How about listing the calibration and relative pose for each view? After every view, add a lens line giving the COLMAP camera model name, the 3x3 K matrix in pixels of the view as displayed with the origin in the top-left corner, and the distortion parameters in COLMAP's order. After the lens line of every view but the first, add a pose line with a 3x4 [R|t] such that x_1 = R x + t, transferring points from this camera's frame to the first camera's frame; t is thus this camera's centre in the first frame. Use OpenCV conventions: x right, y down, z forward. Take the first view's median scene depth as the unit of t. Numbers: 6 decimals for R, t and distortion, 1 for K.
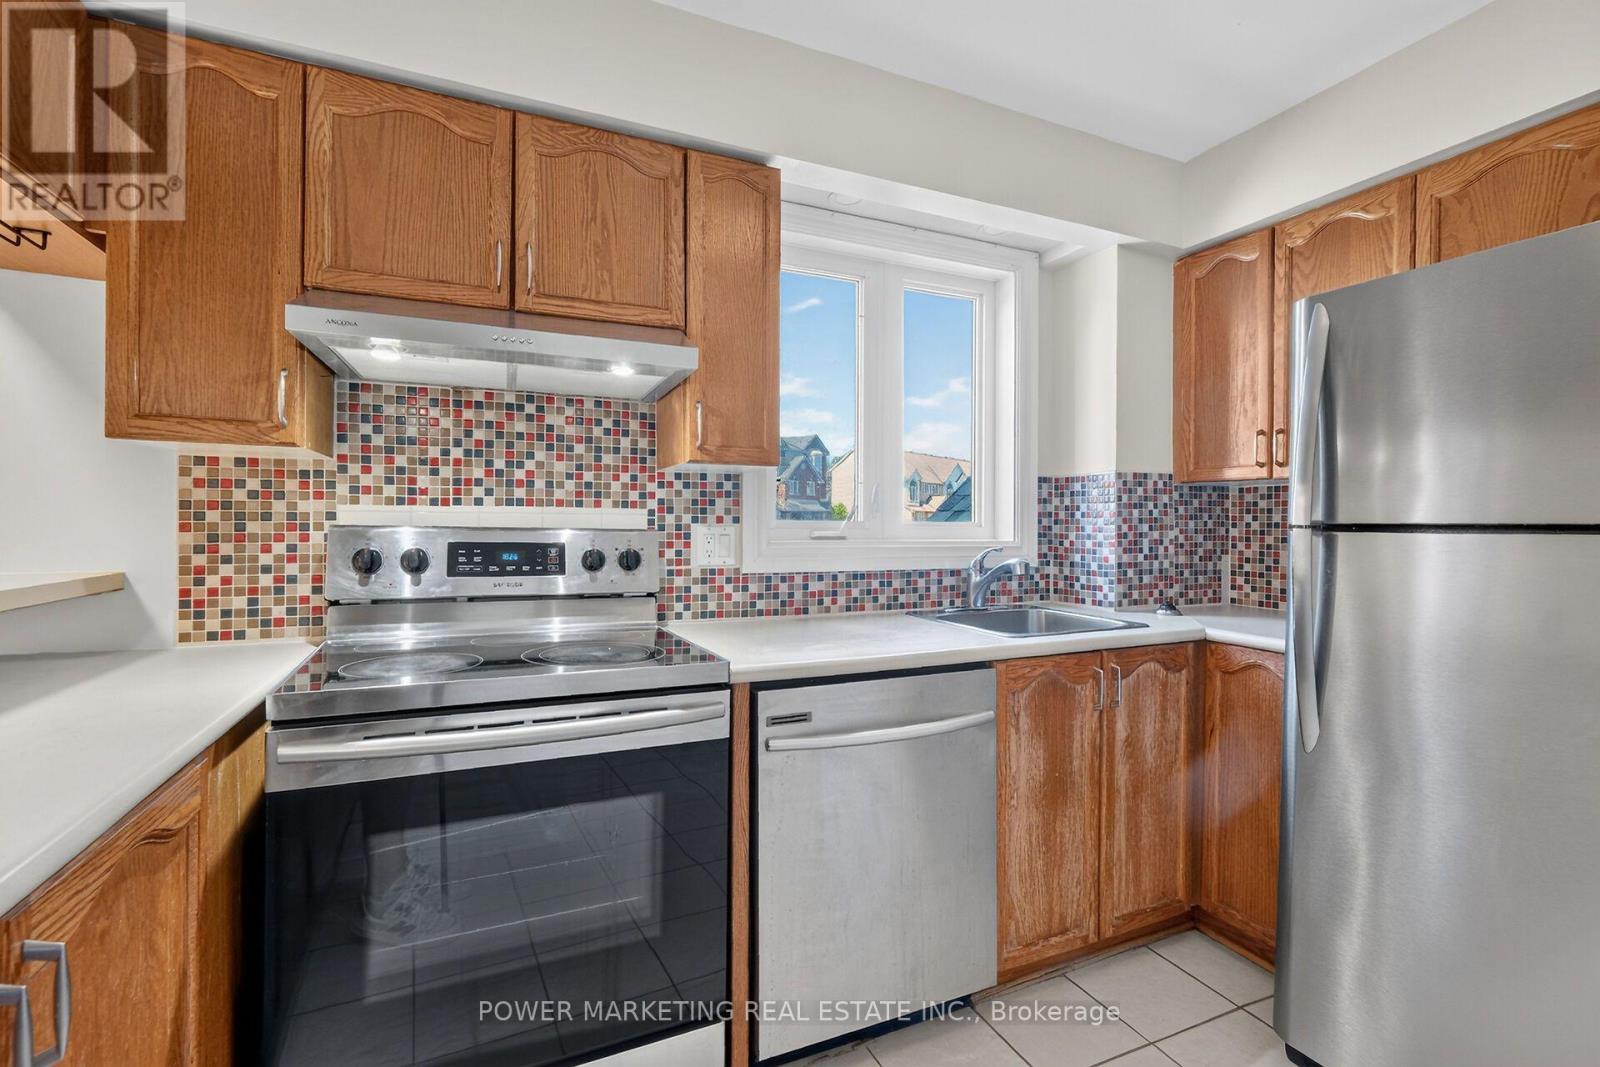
lens RADIAL K [[706.5, 0, 786.9], [0, 706.5, 525.4], [0, 0, 1]] dist [-0.001831, -0.001156]
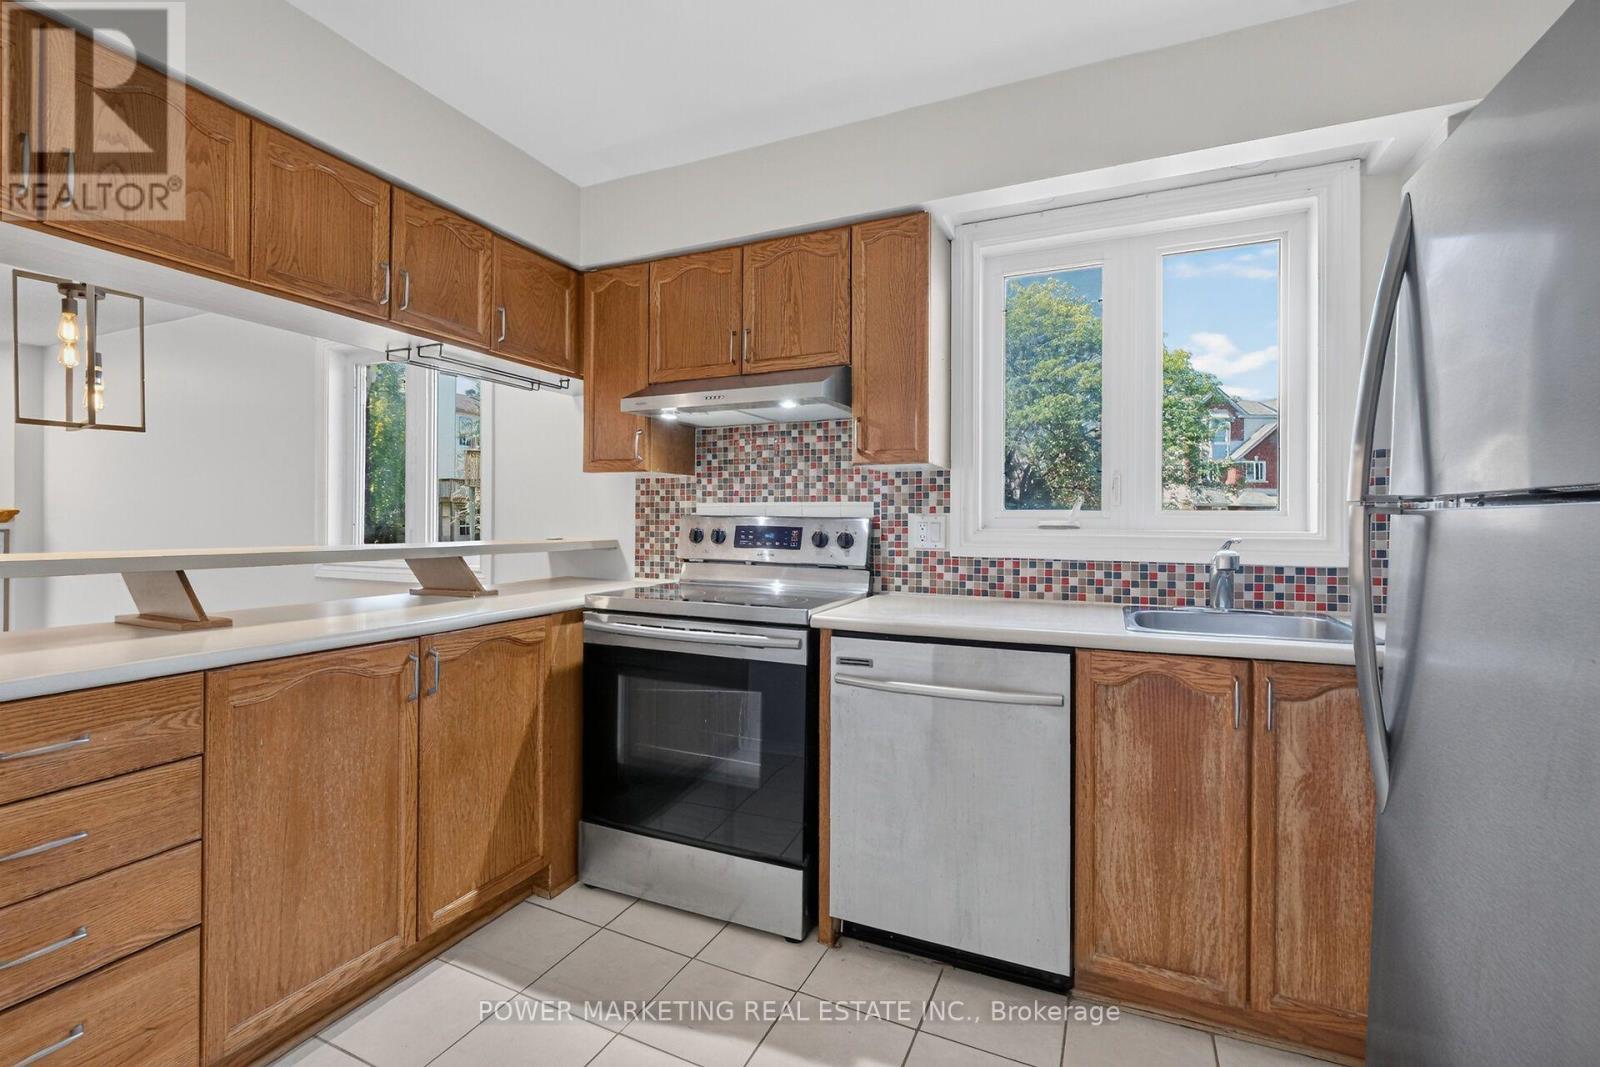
lens RADIAL K [[706.5, 0, 788.9], [0, 706.5, 519.1], [0, 0, 1]] dist [-0.001831, -0.001156]
pose [[0.667213, -0.004756, -0.744852, 0.639496], [-0.003357, 0.999950, -0.009392, 0.019692], [0.744860, 0.008767, 0.667163, 0.037722]]
